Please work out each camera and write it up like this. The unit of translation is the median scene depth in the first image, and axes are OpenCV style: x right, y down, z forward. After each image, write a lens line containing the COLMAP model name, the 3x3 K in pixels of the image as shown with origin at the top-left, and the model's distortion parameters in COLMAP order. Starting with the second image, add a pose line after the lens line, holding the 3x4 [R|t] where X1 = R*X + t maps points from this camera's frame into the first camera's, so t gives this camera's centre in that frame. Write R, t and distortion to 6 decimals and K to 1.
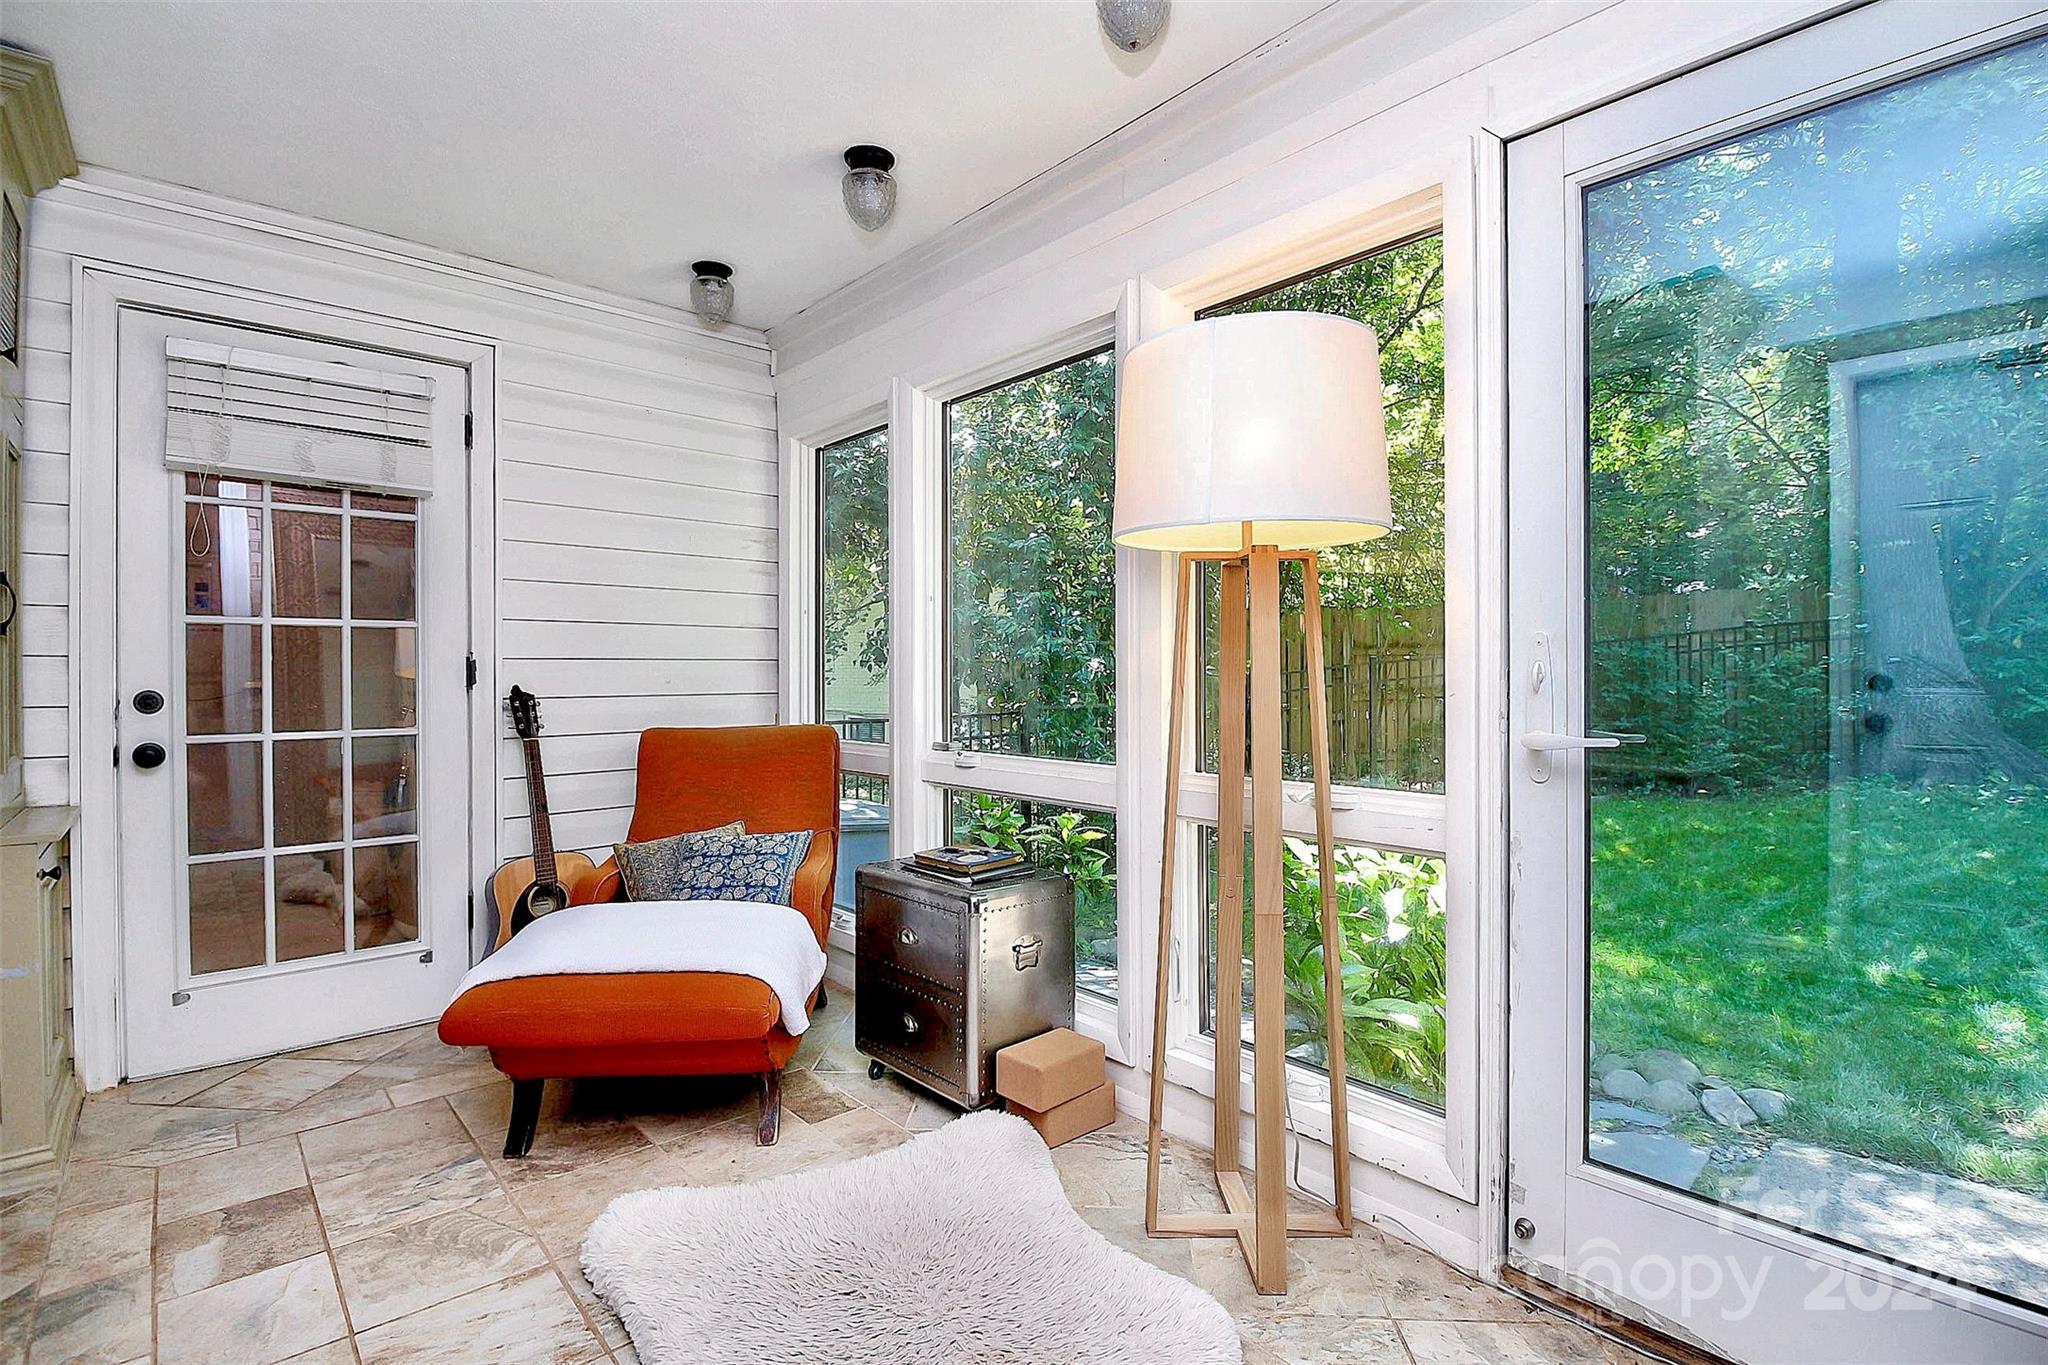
lens RADIAL K [[967.0, 0, 1047.3], [0, 967.0, 665.6], [0, 0, 1]] dist [-0.000339, -0.008475]
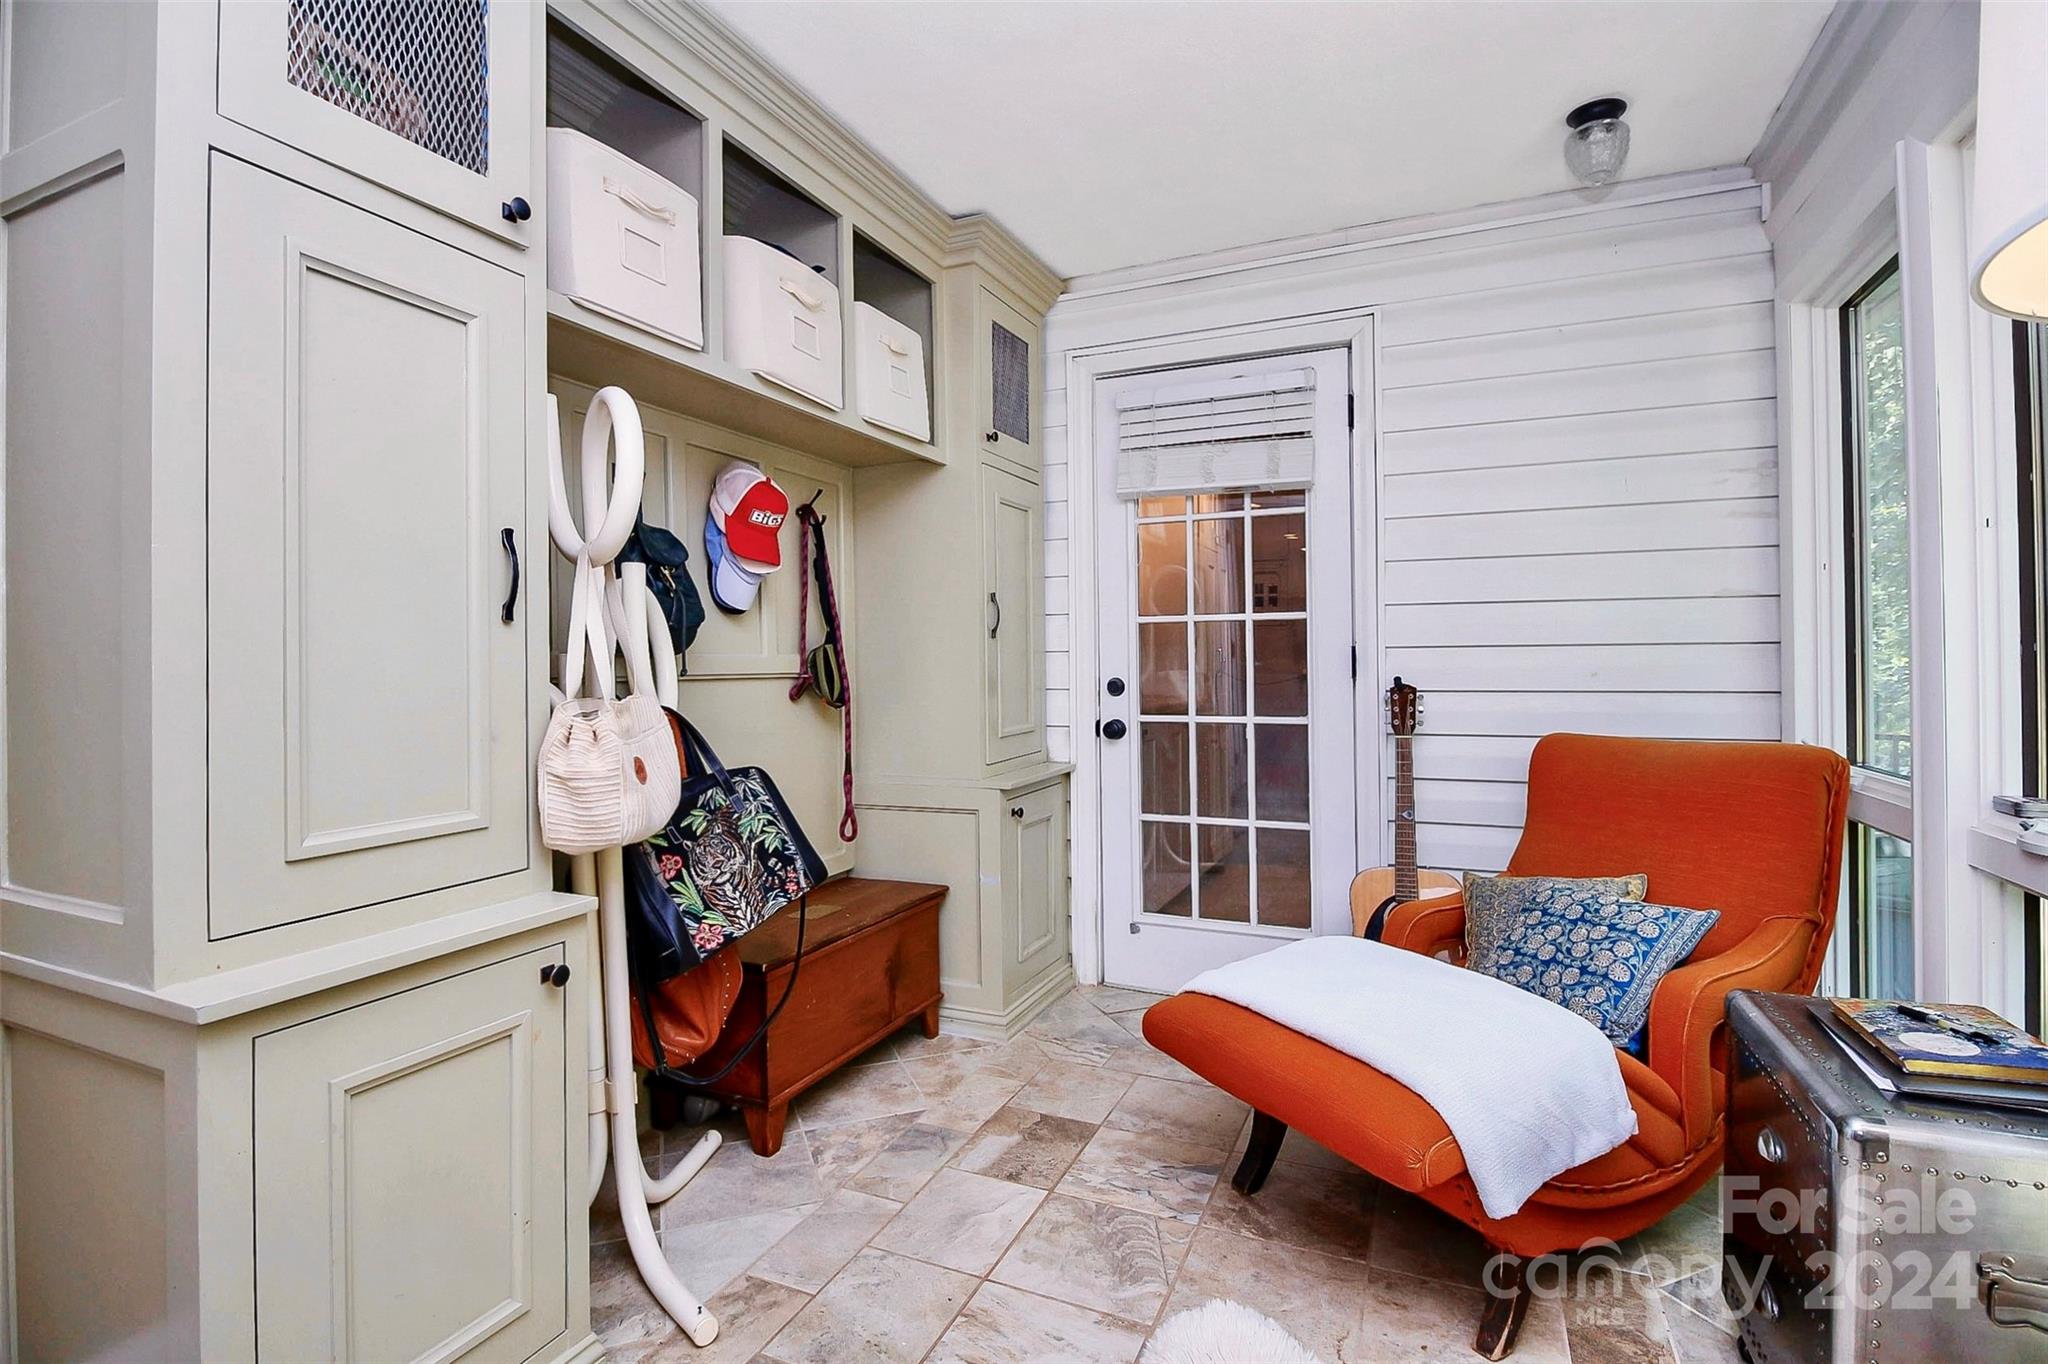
lens RADIAL K [[978.5, 0, 1027.0], [0, 978.5, 650.1], [0, 0, 1]] dist [0.001561, -0.010256]
pose [[0.392194, -0.010449, -0.919823, 0.176635], [0.011970, 0.999909, -0.006255, -0.003377], [0.919805, -0.008557, 0.392283, 0.341251]]
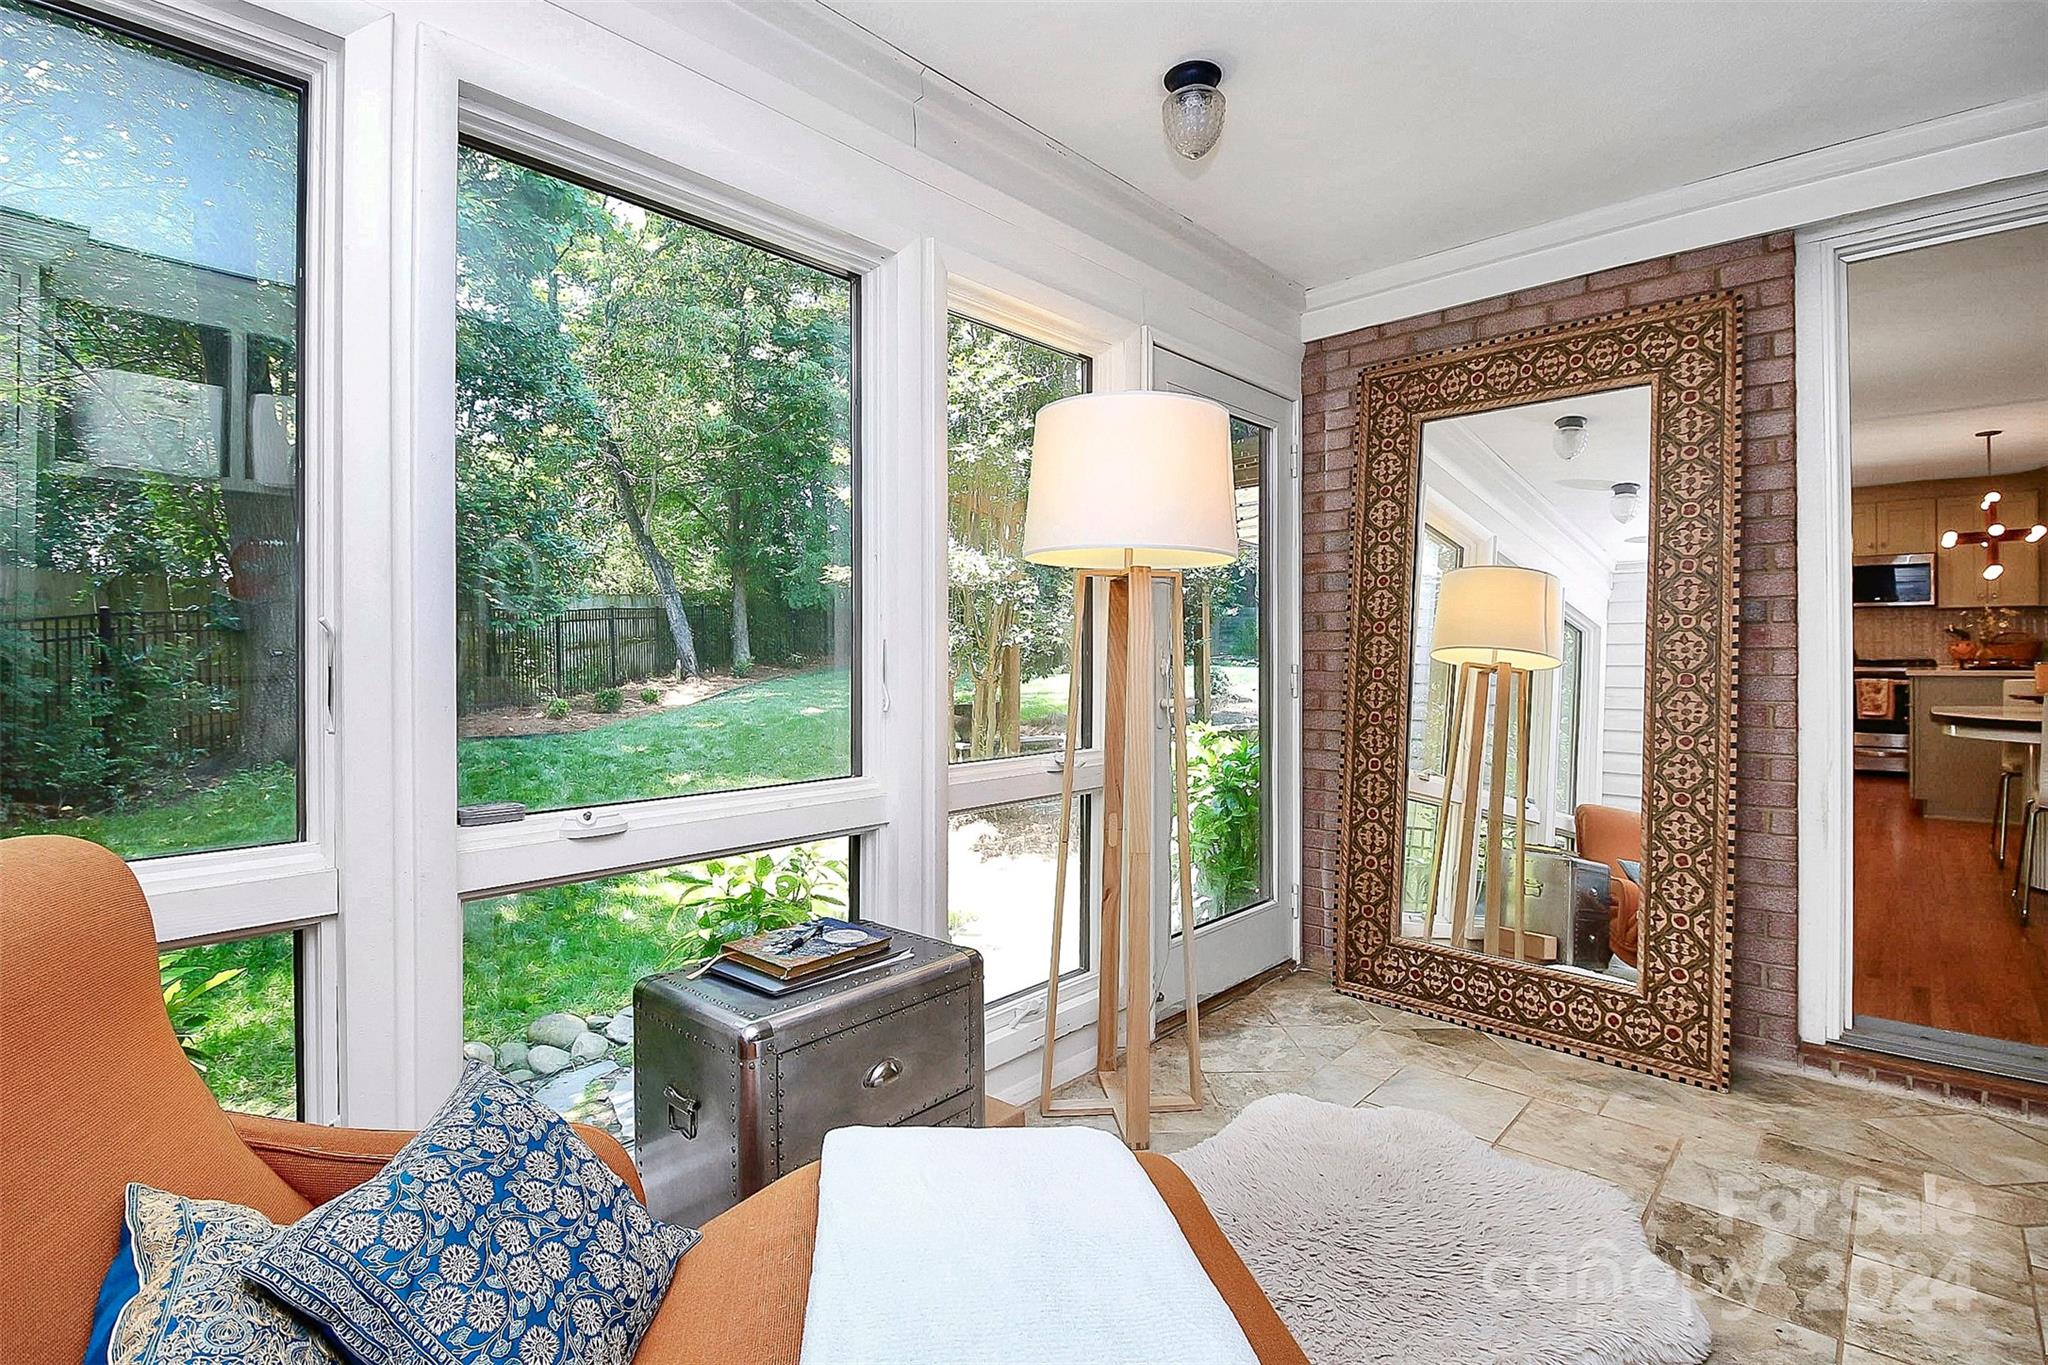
lens RADIAL K [[967.0, 0, 1047.3], [0, 967.0, 665.6], [0, 0, 1]] dist [-0.000339, -0.008475]
pose [[-0.109286, 0.003324, 0.994005, -0.688082], [0.000948, 0.999994, -0.003240, 0.006909], [-0.994010, 0.000588, -0.109288, 0.828523]]
